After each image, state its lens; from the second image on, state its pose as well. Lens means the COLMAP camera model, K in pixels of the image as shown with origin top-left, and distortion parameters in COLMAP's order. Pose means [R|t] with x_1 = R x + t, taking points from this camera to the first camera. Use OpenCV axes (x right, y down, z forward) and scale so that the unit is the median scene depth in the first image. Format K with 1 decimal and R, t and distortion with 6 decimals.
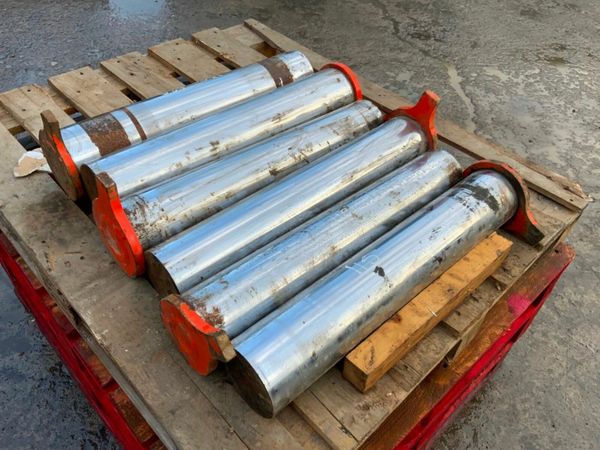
lens RADIAL K [[497.4, 0, 300.0], [0, 497.4, 225.0], [0, 0, 1]] dist [0.099957, -0.219771]
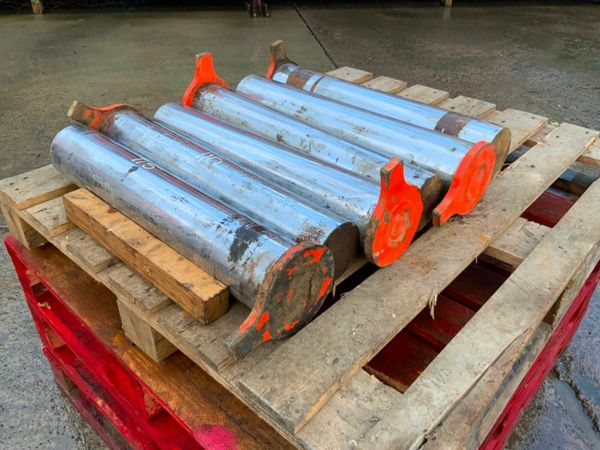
lens RADIAL K [[497.4, 0, 300.0], [0, 497.4, 225.0], [0, 0, 1]] dist [0.099957, -0.219771]
pose [[0.073403, 0.498279, -0.863904, 0.964221], [-0.701014, 0.641917, 0.310679, -0.346264], [0.709359, 0.582804, 0.396420, 0.699293]]
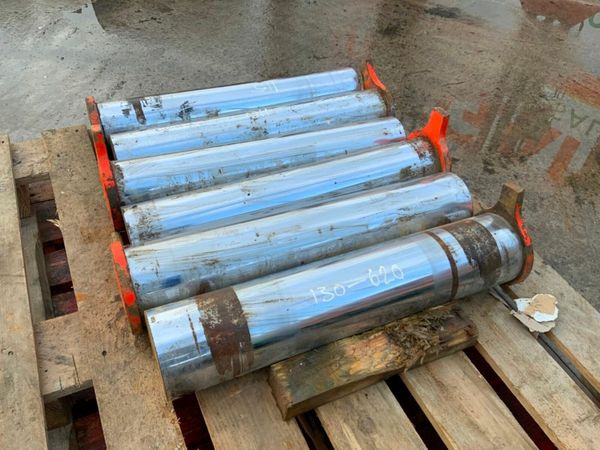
lens RADIAL K [[497.4, 0, 300.0], [0, 497.4, 225.0], [0, 0, 1]] dist [0.099957, -0.219771]
pose [[-0.939566, -0.319487, 0.123058, -0.229620], [0.111320, 0.054821, 0.992271, -1.104632], [-0.323764, 0.946004, -0.015943, 1.102496]]
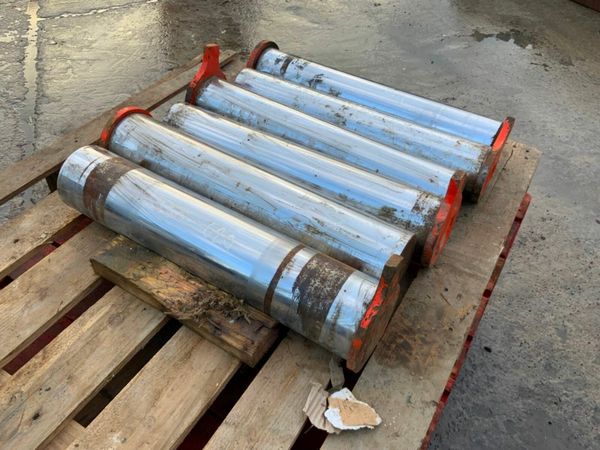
lens RADIAL K [[496.7, 0, 300.0], [0, 496.7, 225.0], [0, 0, 1]] dist [0.061443, -0.104799]
pose [[-0.264641, -0.719214, 0.642414, -0.831418], [0.621275, 0.382341, 0.683983, -0.780564], [-0.737551, 0.580126, 0.345647, 0.730964]]
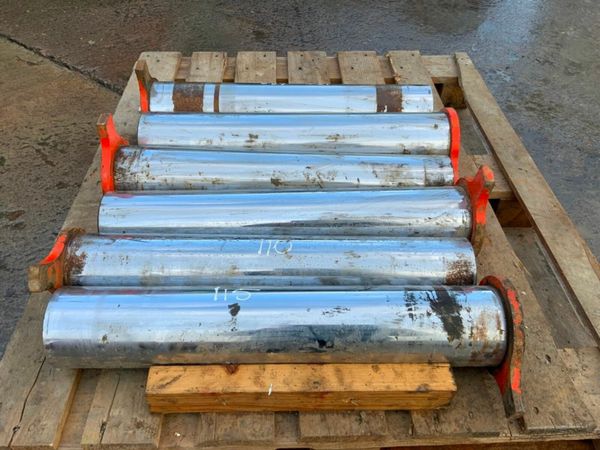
lens RADIAL K [[497.4, 0, 300.0], [0, 497.4, 225.0], [0, 0, 1]] dist [0.099957, -0.219771]
pose [[0.742626, 0.413676, -0.526667, 0.509804], [-0.439622, 0.894376, 0.082608, -0.128894], [0.505212, 0.170188, 0.846048, 0.224956]]
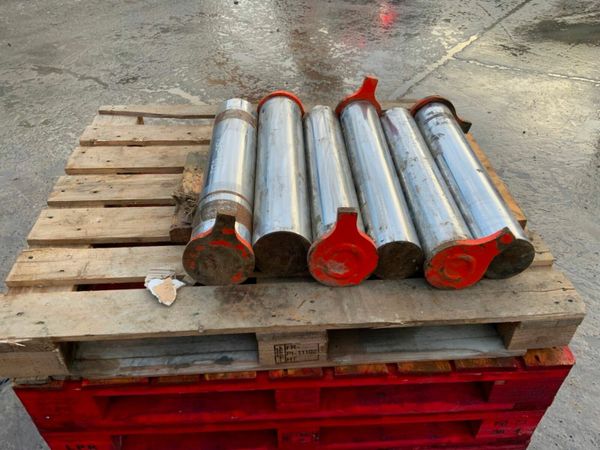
lens RADIAL K [[497.4, 0, 300.0], [0, 497.4, 225.0], [0, 0, 1]] dist [0.099957, -0.219771]
pose [[0.645764, -0.525457, 0.553970, -0.911299], [0.553985, 0.821729, 0.133651, -0.226893], [-0.525441, 0.220584, 0.821738, 0.034151]]
